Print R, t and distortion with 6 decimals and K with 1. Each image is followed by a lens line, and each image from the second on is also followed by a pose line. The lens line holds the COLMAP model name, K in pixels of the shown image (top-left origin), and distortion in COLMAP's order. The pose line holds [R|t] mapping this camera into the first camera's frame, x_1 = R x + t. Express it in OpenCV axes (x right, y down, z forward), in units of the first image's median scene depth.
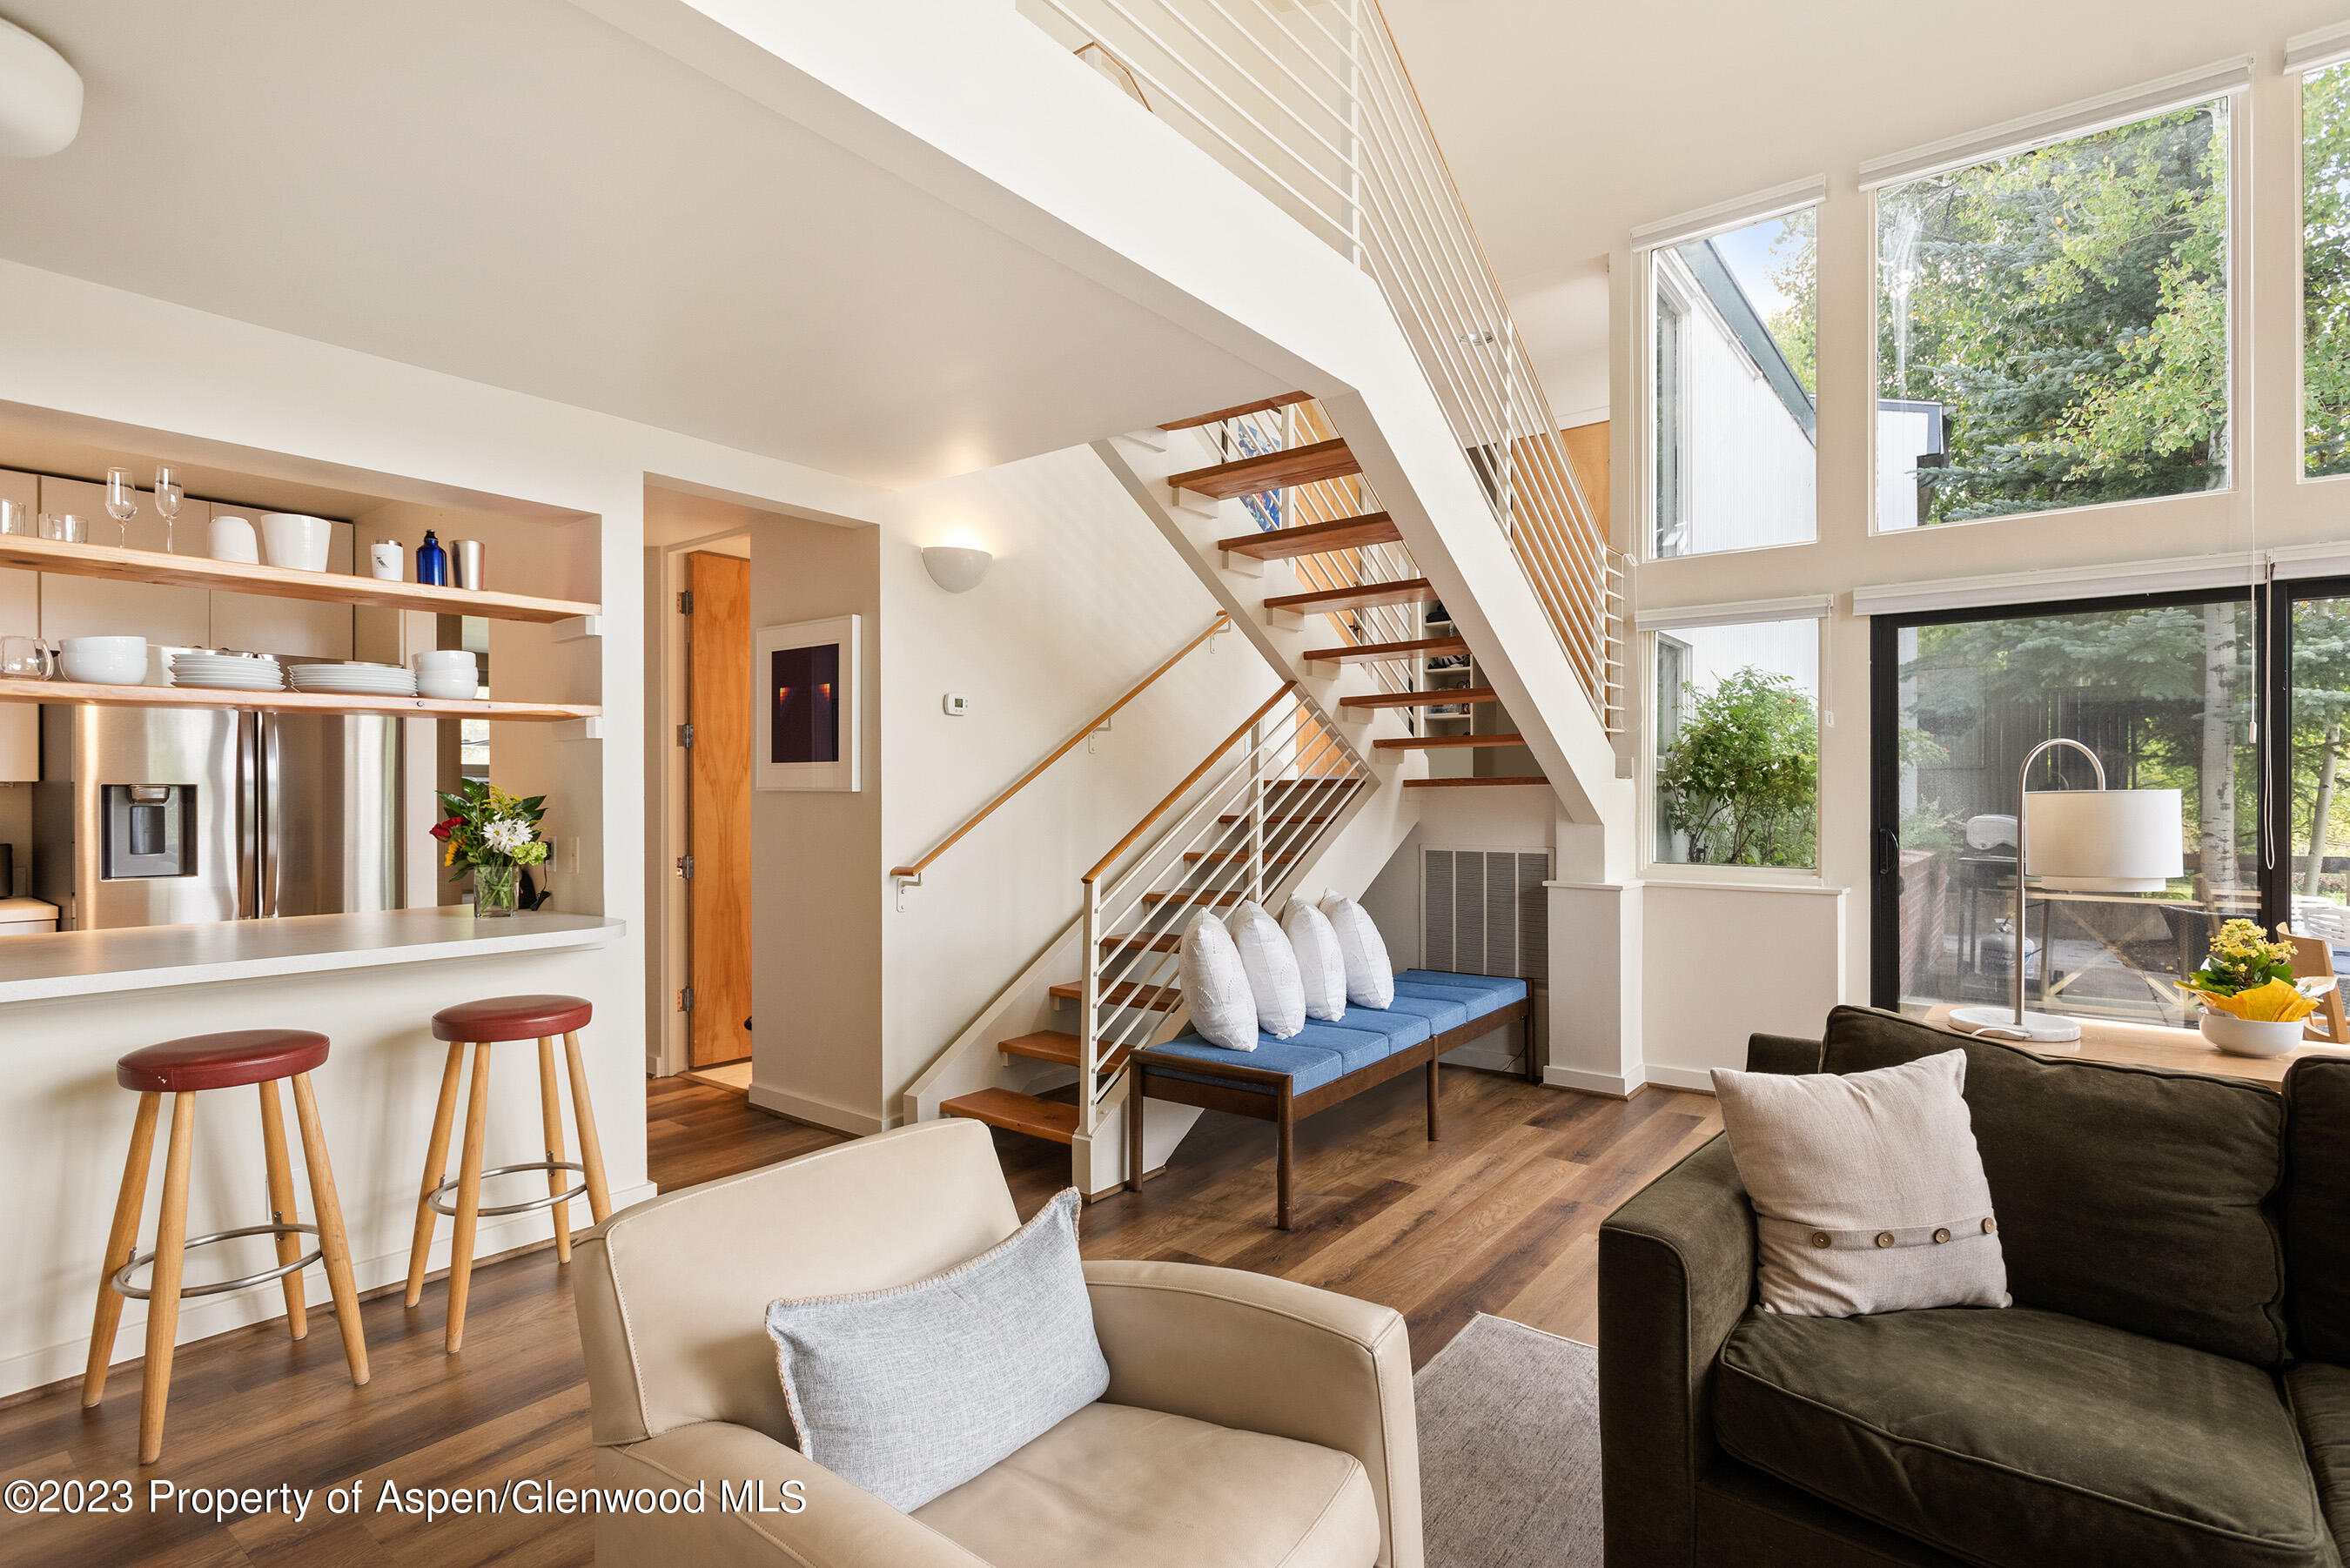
lens RADIAL K [[1111.8, 0, 1183.2], [0, 1111.8, 791.6], [0, 0, 1]] dist [-0.002413, -0.000300]
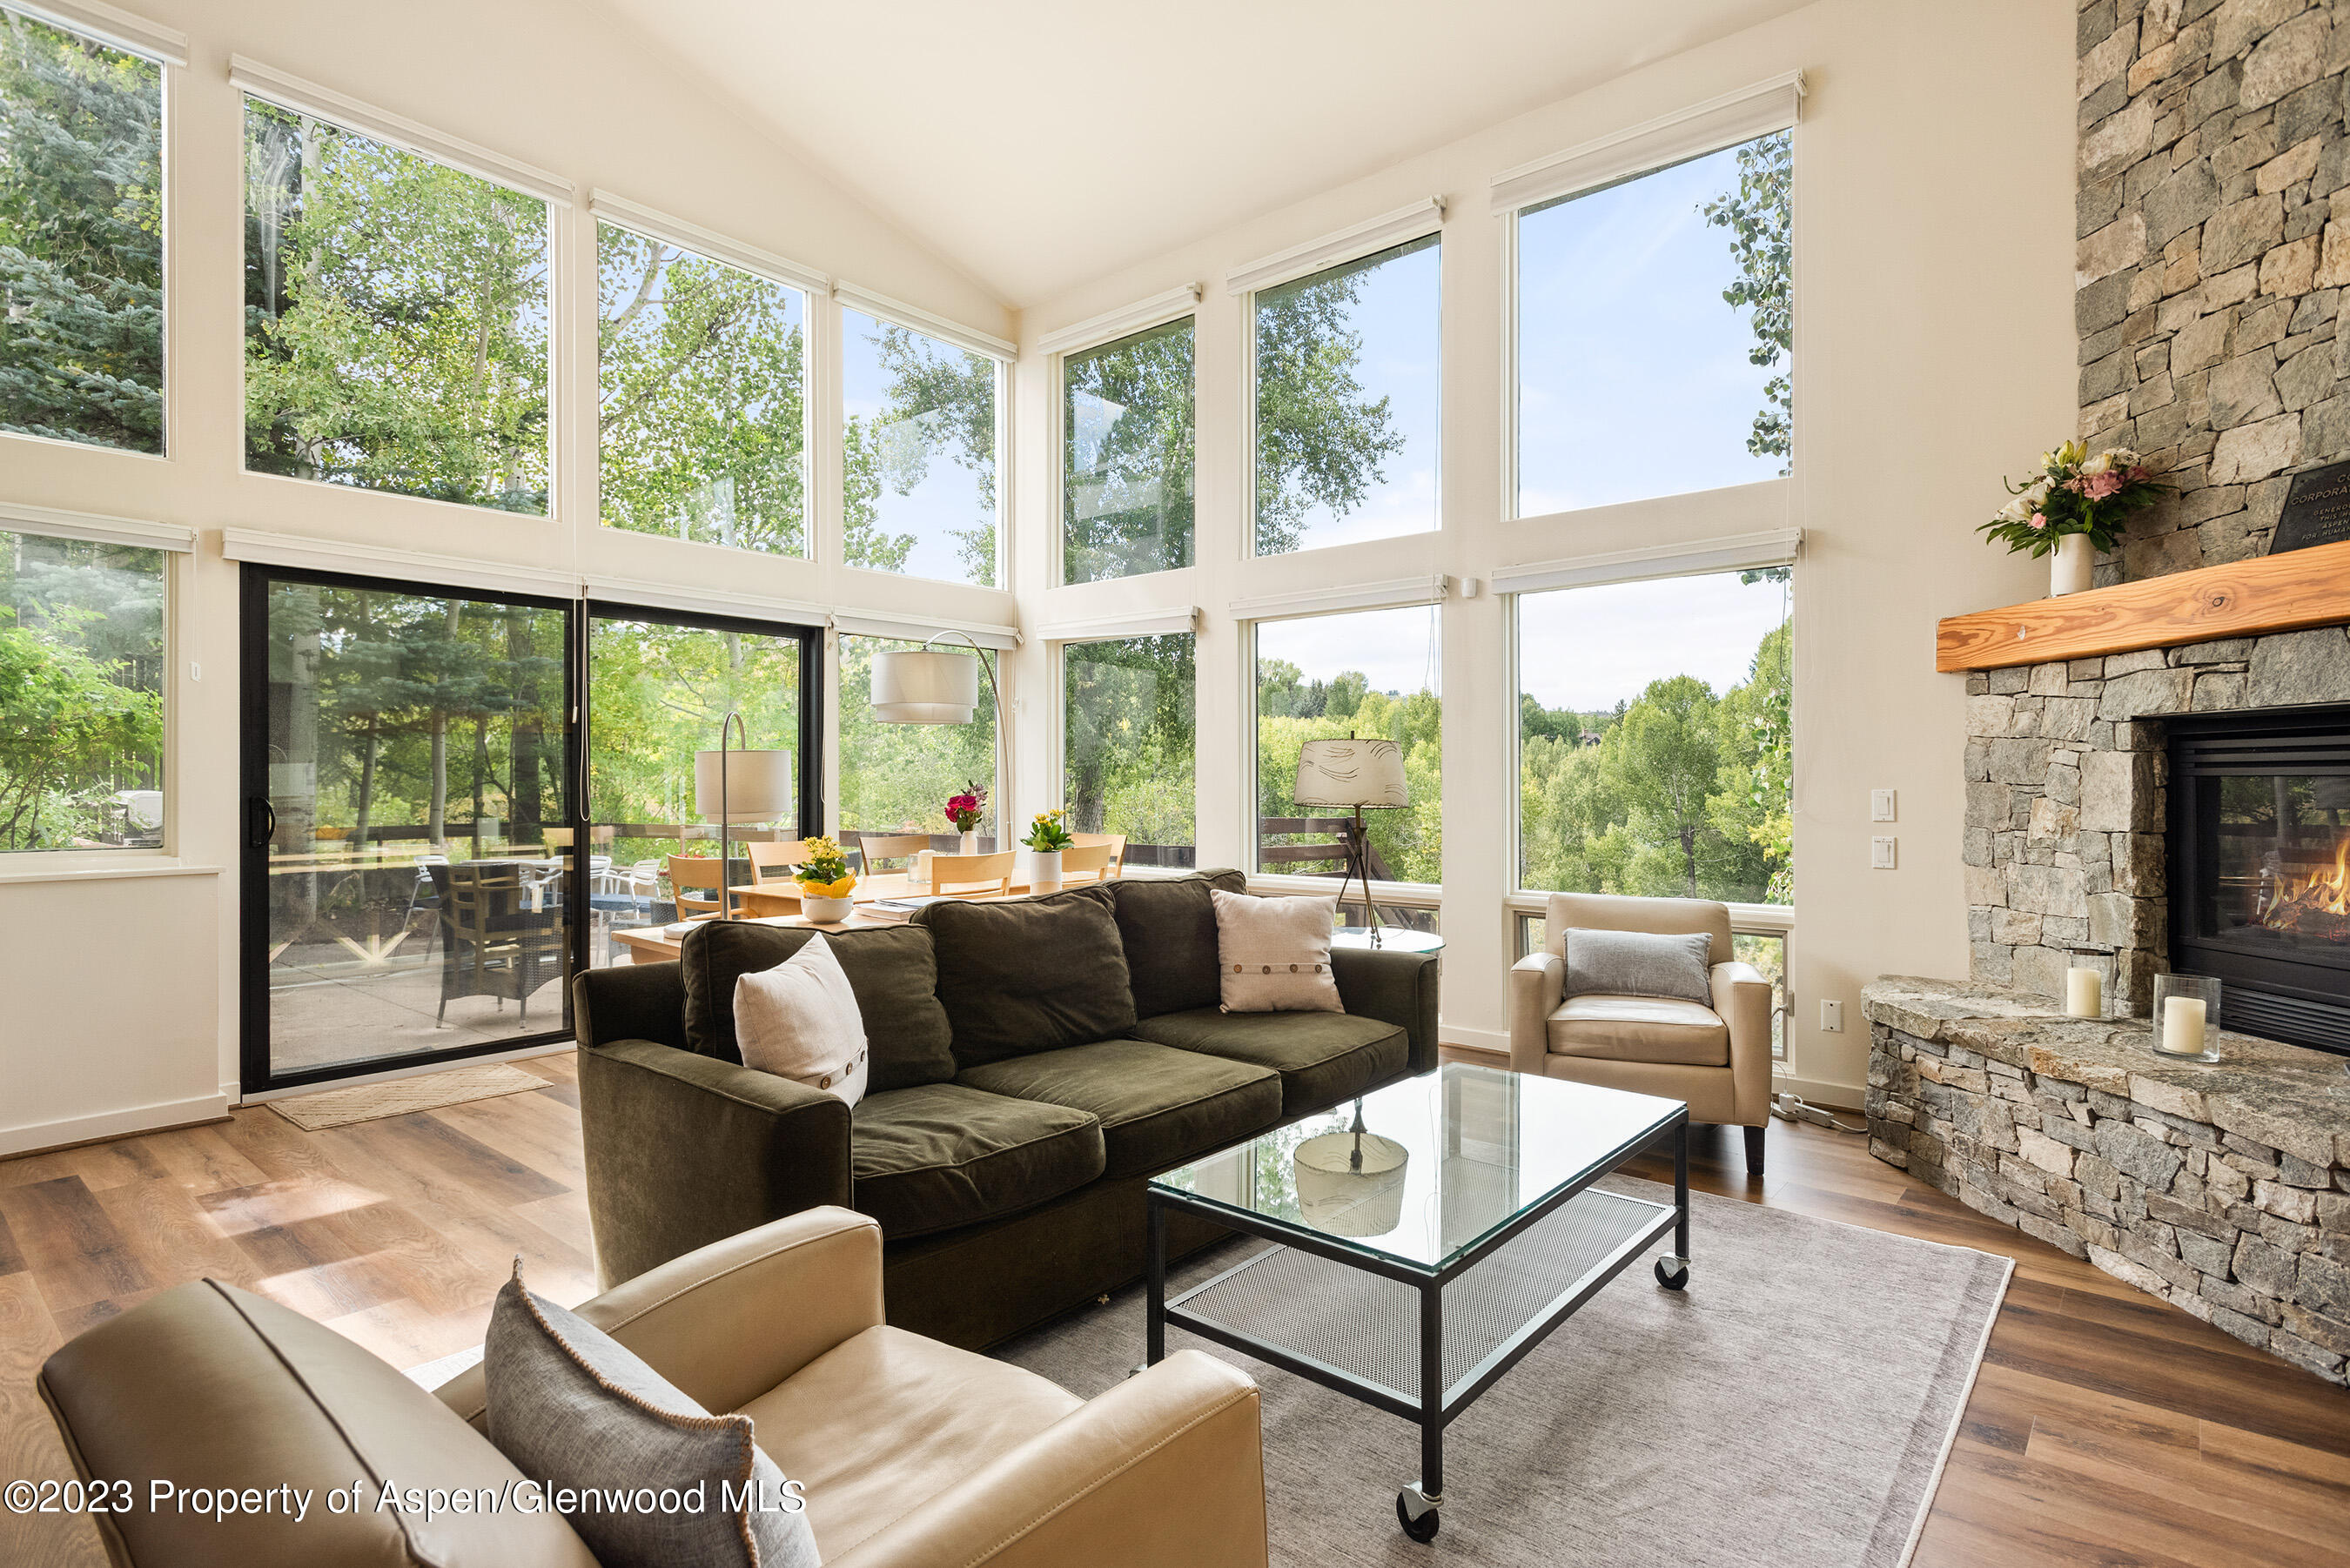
lens RADIAL K [[1182.1, 0, 1189.5], [0, 1182.1, 780.8], [0, 0, 1]] dist [-0.028978, 0.002742]
pose [[0.049654, -0.000242, 0.998766, -0.309215], [-0.003633, 0.999993, 0.000423, 0.018103], [-0.998760, -0.003649, 0.049653, 0.197848]]
